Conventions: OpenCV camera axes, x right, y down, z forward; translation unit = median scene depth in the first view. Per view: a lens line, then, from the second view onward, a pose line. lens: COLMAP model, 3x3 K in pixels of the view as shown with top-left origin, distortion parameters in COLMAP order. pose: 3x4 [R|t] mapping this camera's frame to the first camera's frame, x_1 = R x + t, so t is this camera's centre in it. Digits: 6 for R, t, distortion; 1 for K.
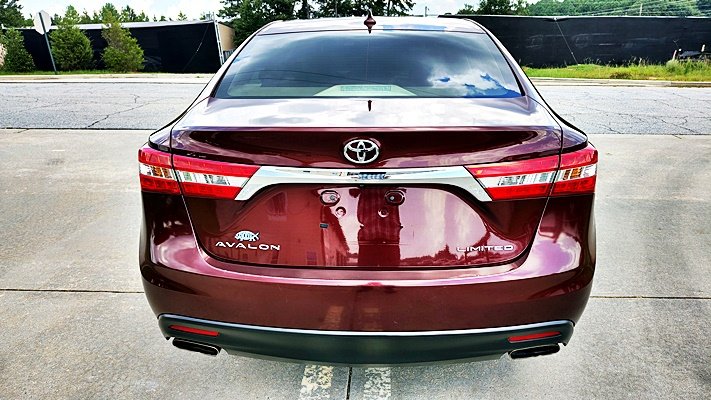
lens RADIAL K [[492.2, 0, 355.1], [0, 492.2, 198.7], [0, 0, 1]] dist [0.010670, -0.016128]
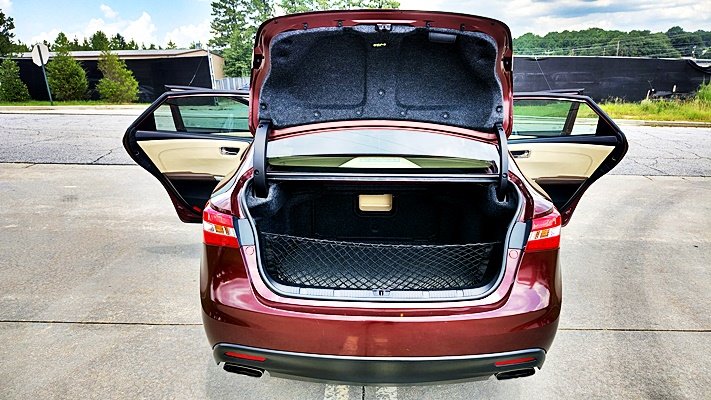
lens RADIAL K [[492.2, 0, 361.8], [0, 492.2, 194.6], [0, 0, 1]] dist [0.010670, -0.016128]
pose [[0.999081, 0.012353, 0.041049, -0.067565], [-0.009559, 0.997668, -0.067584, -0.046071], [-0.041788, 0.067129, 0.996869, -0.215604]]
